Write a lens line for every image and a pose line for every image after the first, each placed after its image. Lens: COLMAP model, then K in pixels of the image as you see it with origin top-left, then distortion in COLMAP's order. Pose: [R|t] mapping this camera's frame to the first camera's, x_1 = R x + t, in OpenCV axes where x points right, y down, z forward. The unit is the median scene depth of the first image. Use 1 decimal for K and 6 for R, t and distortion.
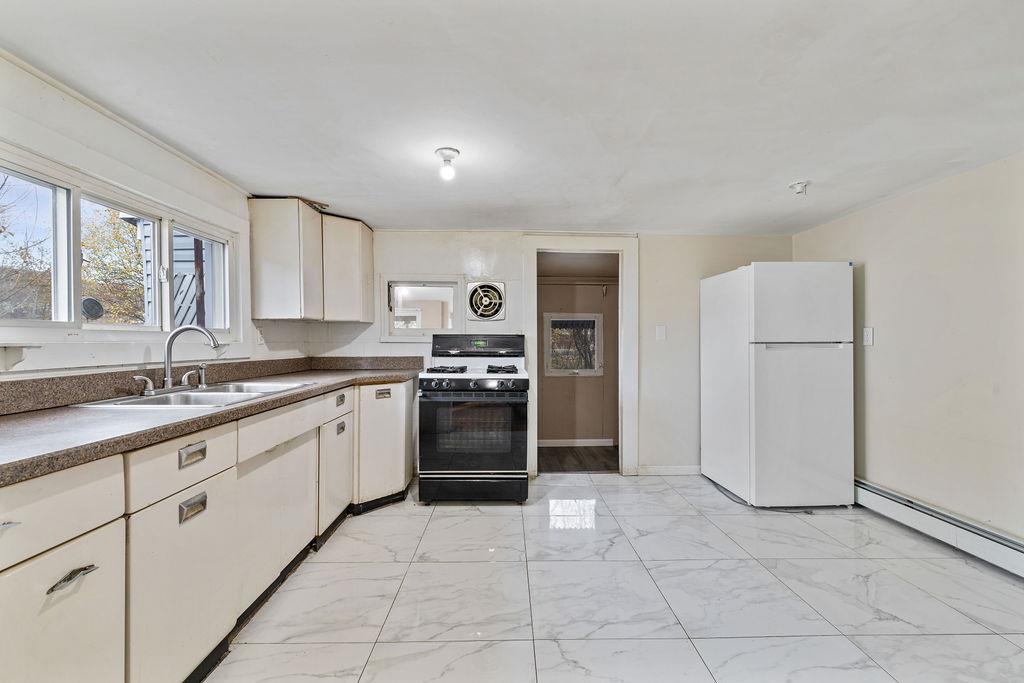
lens RADIAL K [[431.0, 0, 514.8], [0, 431.0, 341.7], [0, 0, 1]] dist [0.001612, 0.000060]
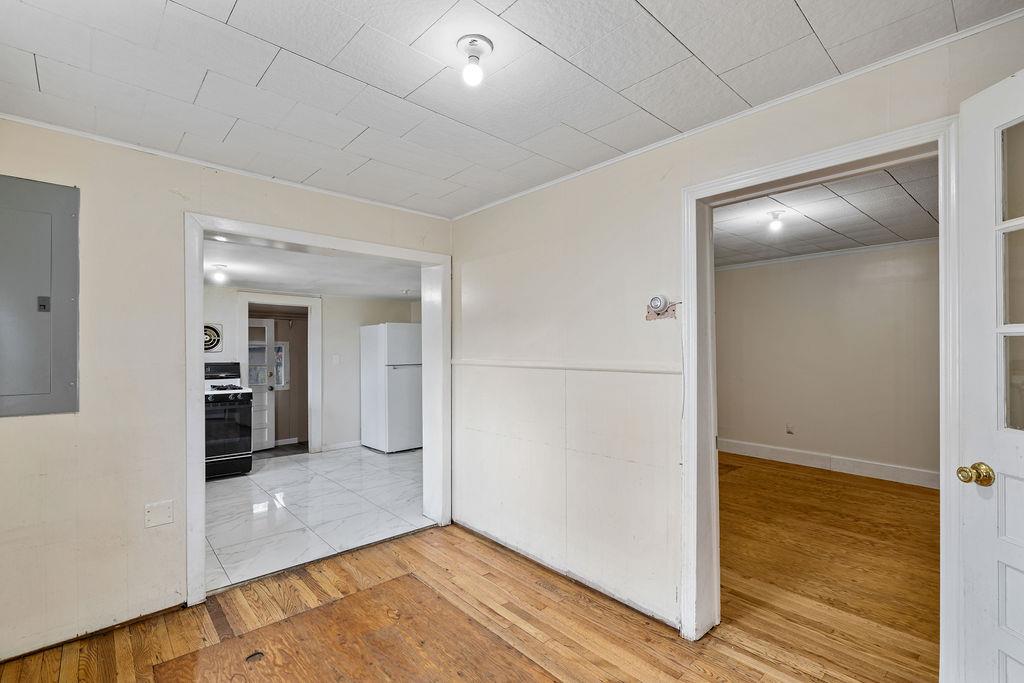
lens RADIAL K [[461.9, 0, 510.9], [0, 461.9, 346.0], [0, 0, 1]] dist [-0.004457, 0.002153]
pose [[0.760136, 0.001946, 0.649761, -0.329063], [0.008180, 0.999888, -0.012564, -0.050537], [-0.649713, 0.014865, 0.760035, -0.842465]]
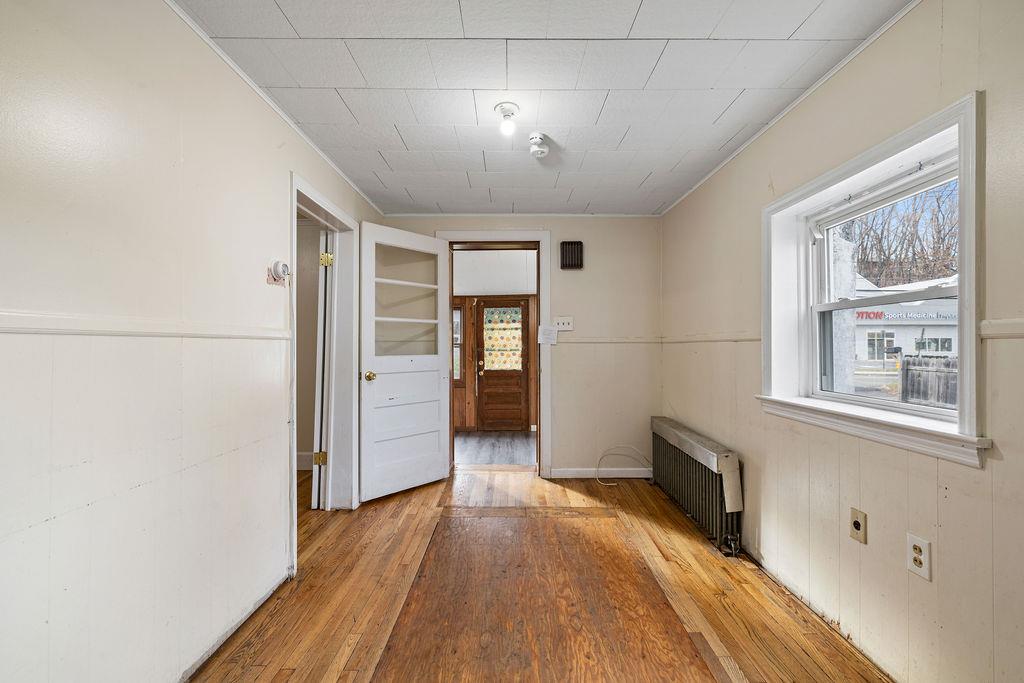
lens RADIAL K [[431.0, 0, 514.2], [0, 431.0, 342.5], [0, 0, 1]] dist [0.001612, 0.000060]
pose [[-0.999734, 0.002328, 0.022963, -0.066739], [0.002352, 0.999997, 0.001018, -0.009881], [-0.022960, 0.001072, -0.999736, 0.223322]]
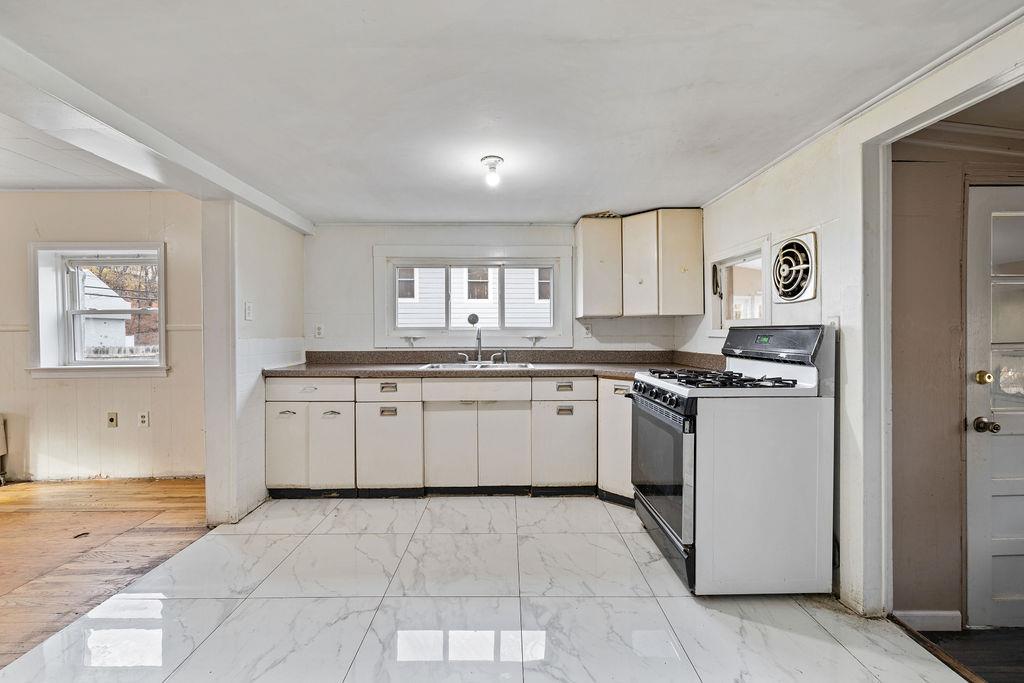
lens RADIAL K [[431.0, 0, 514.0], [0, 431.0, 340.3], [0, 0, 1]] dist [0.001612, 0.000060]
pose [[-0.004385, 0.015929, -0.999864, 0.636249], [-0.000661, 0.999873, 0.015933, -0.006036], [0.999990, 0.000730, -0.004374, 0.728310]]
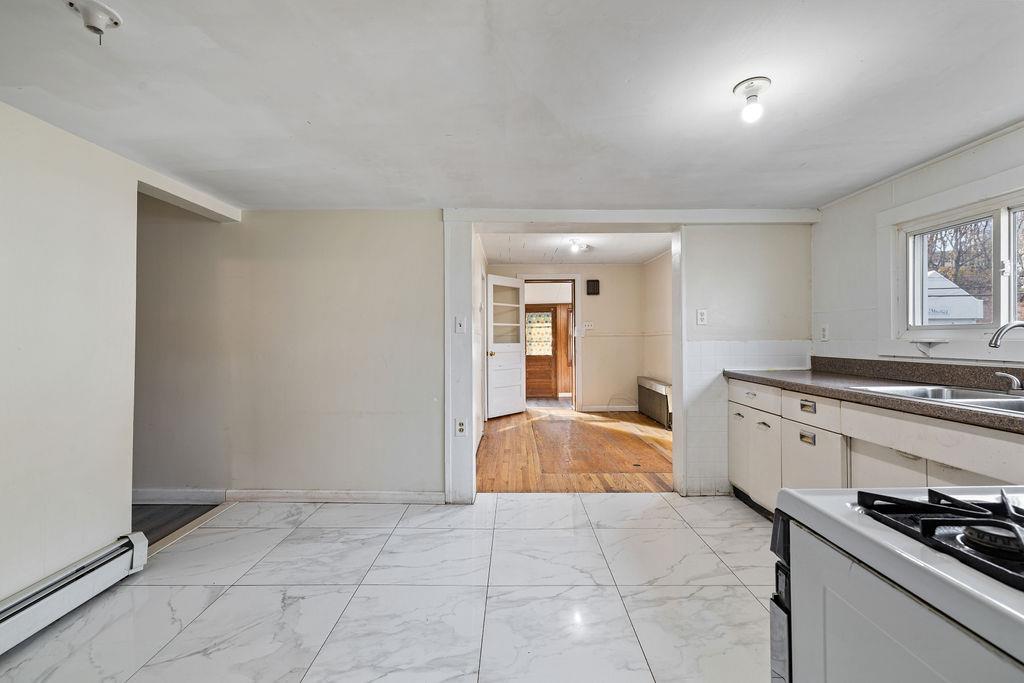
lens RADIAL K [[431.0, 0, 511.2], [0, 431.0, 336.0], [0, 0, 1]] dist [0.001612, 0.000060]
pose [[-0.999726, 0.006254, 0.022577, 0.166309], [0.006232, 0.999980, -0.001056, -0.008848], [-0.022583, -0.000915, -0.999745, 1.201479]]
